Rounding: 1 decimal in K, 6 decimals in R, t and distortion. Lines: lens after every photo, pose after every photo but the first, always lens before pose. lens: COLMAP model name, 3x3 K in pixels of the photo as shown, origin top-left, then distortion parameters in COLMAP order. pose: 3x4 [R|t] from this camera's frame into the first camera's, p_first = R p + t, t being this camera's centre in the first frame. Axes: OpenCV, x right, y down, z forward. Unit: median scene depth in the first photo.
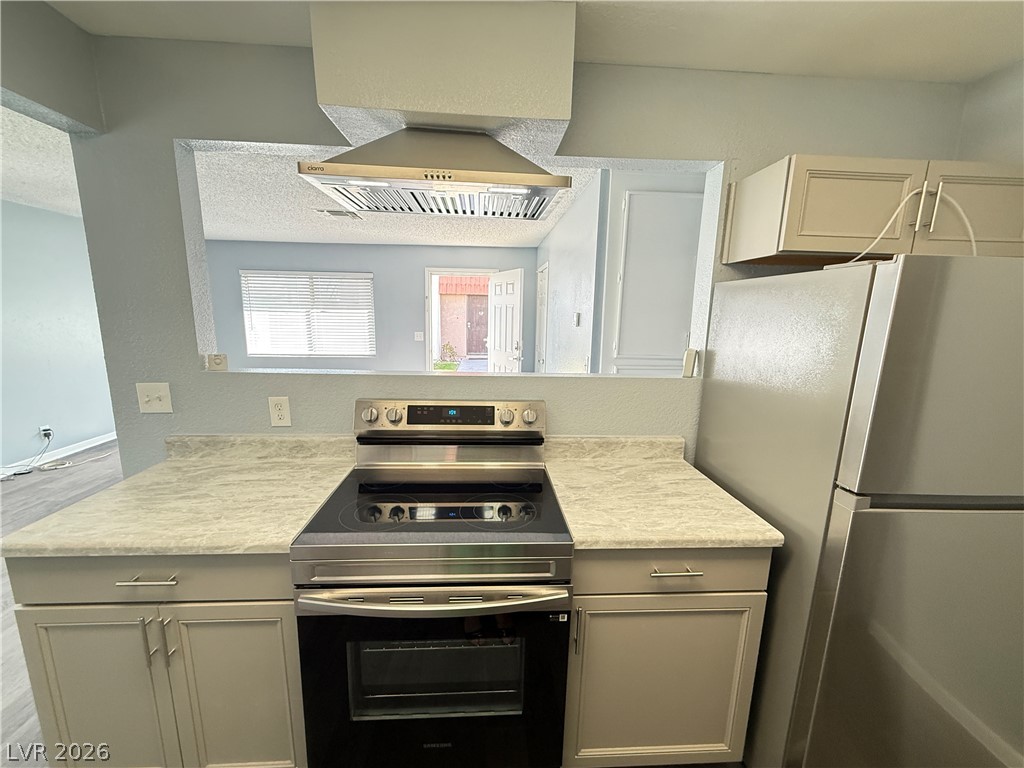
lens RADIAL K [[407.3, 0, 508.4], [0, 407.3, 383.5], [0, 0, 1]] dist [0.000686, 0.000191]
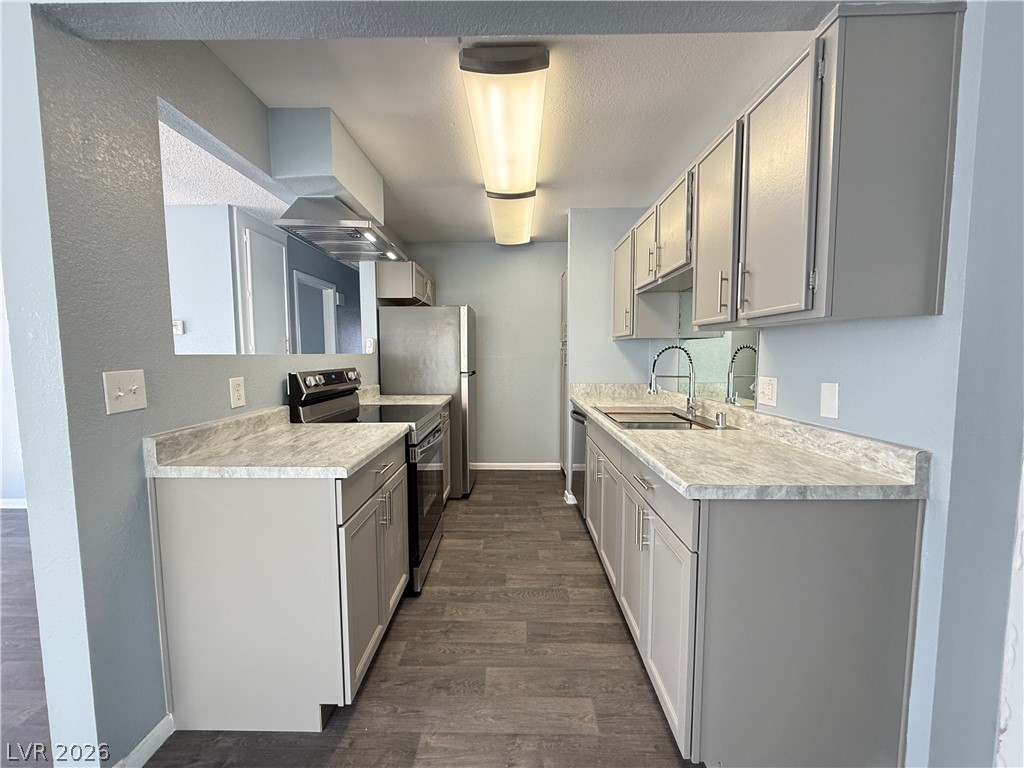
lens RADIAL K [[407.3, 0, 508.4], [0, 407.3, 383.5], [0, 0, 1]] dist [0.000686, 0.000191]
pose [[0.071534, -0.097159, 0.992695, -1.556485], [0.178878, 0.980359, 0.083062, 0.085444], [-0.981267, 0.171630, 0.087509, 0.235179]]
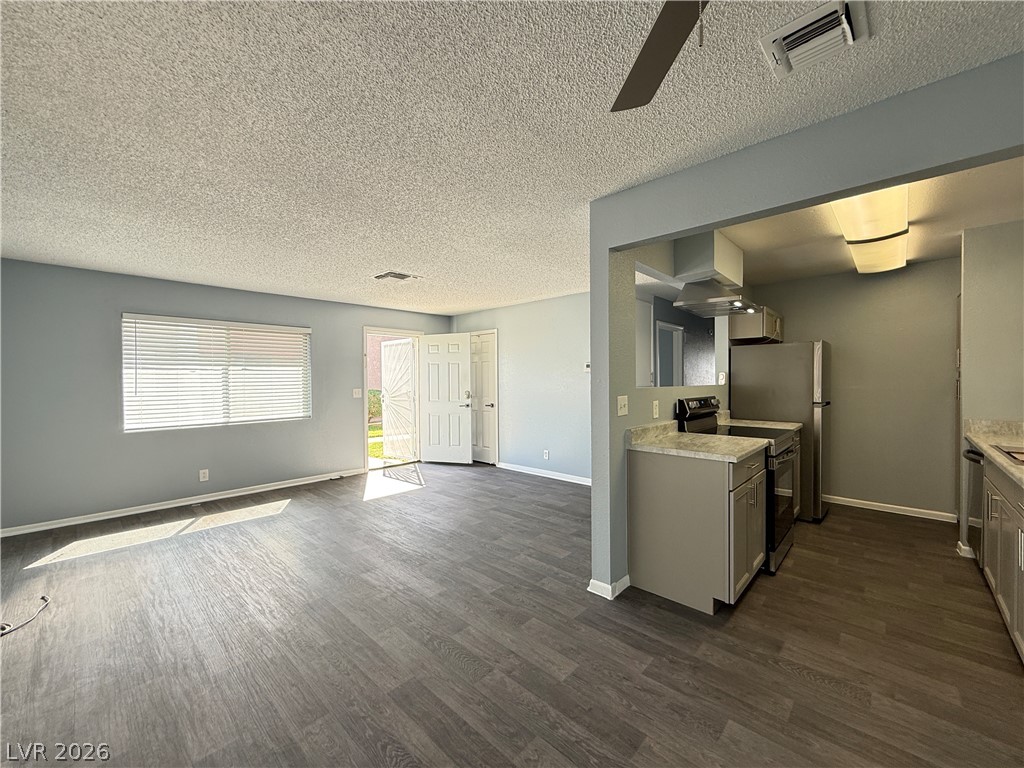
lens RADIAL K [[407.3, 0, 508.4], [0, 407.3, 383.5], [0, 0, 1]] dist [0.000686, 0.000191]
pose [[0.727385, -0.031481, 0.685507, -2.266077], [0.139925, 0.984764, -0.103250, 0.051657], [-0.671813, 0.171022, 0.720707, 0.137420]]
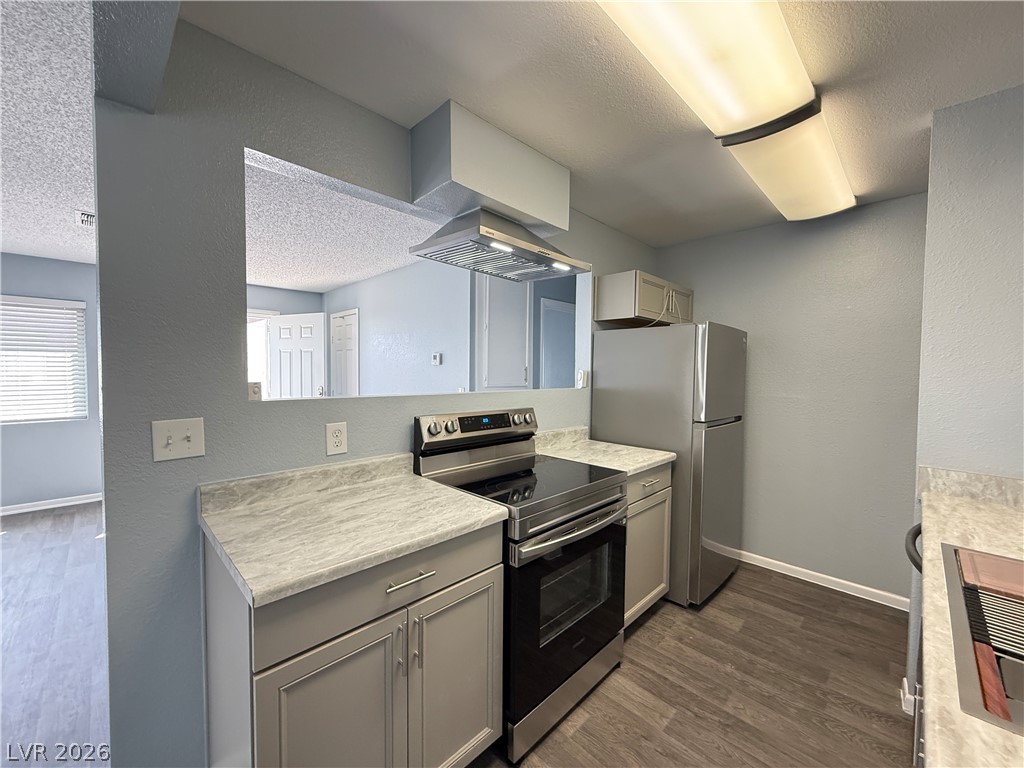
lens RADIAL K [[407.3, 0, 508.4], [0, 407.3, 383.5], [0, 0, 1]] dist [0.000686, 0.000191]
pose [[0.745720, -0.034630, 0.665358, -0.907960], [0.120390, 0.989213, -0.083445, 0.070724], [-0.655292, 0.142330, 0.741846, -0.001600]]
